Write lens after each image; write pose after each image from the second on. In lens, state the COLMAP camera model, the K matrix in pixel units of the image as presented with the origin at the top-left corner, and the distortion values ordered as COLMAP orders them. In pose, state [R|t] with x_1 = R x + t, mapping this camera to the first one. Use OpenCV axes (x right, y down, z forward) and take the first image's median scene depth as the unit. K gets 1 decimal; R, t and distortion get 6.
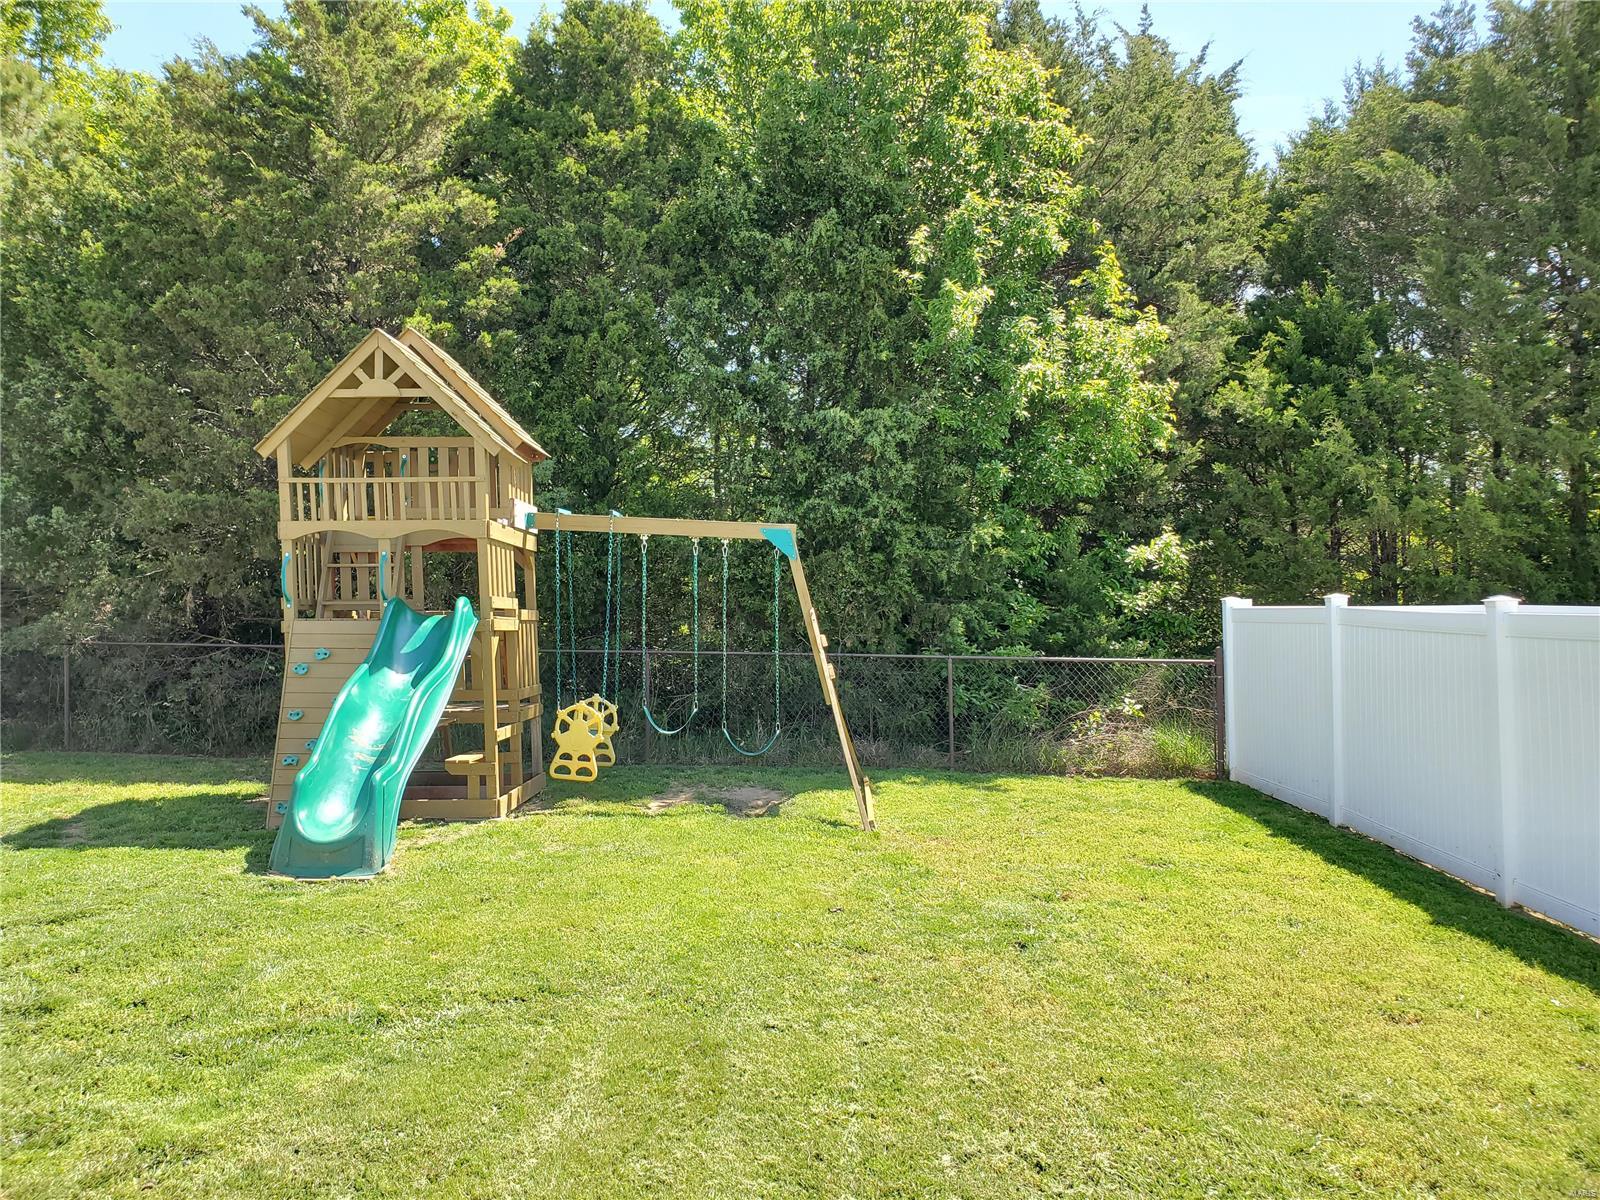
lens RADIAL K [[1201.3, 0, 800.0], [0, 1201.3, 600.0], [0, 0, 1]] dist [-0.025709, 0.001837]
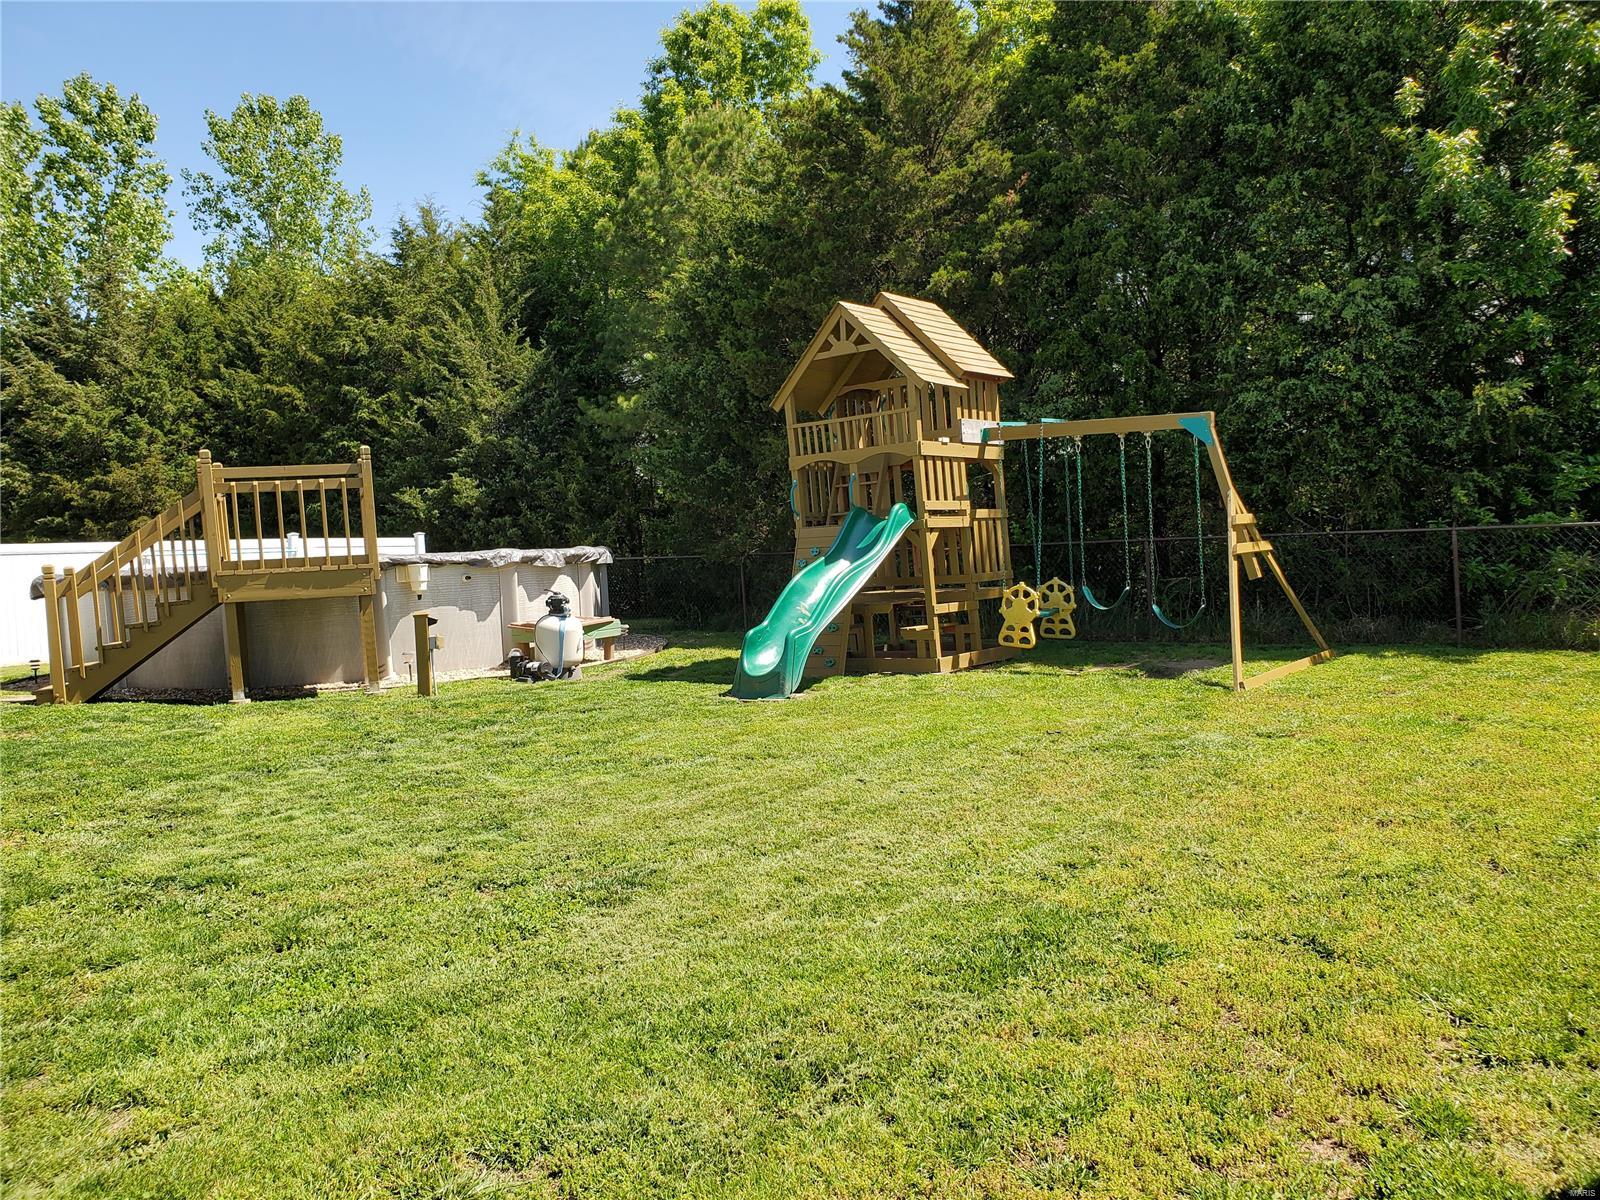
lens RADIAL K [[1228.9, 0, 800.0], [0, 1228.9, 600.0], [0, 0, 1]] dist [-0.064940, 0.003179]
pose [[0.789124, -0.023075, -0.613801, 0.390585], [0.070882, 0.996039, 0.053683, 0.020543], [0.610131, -0.085870, 0.787634, -0.100096]]
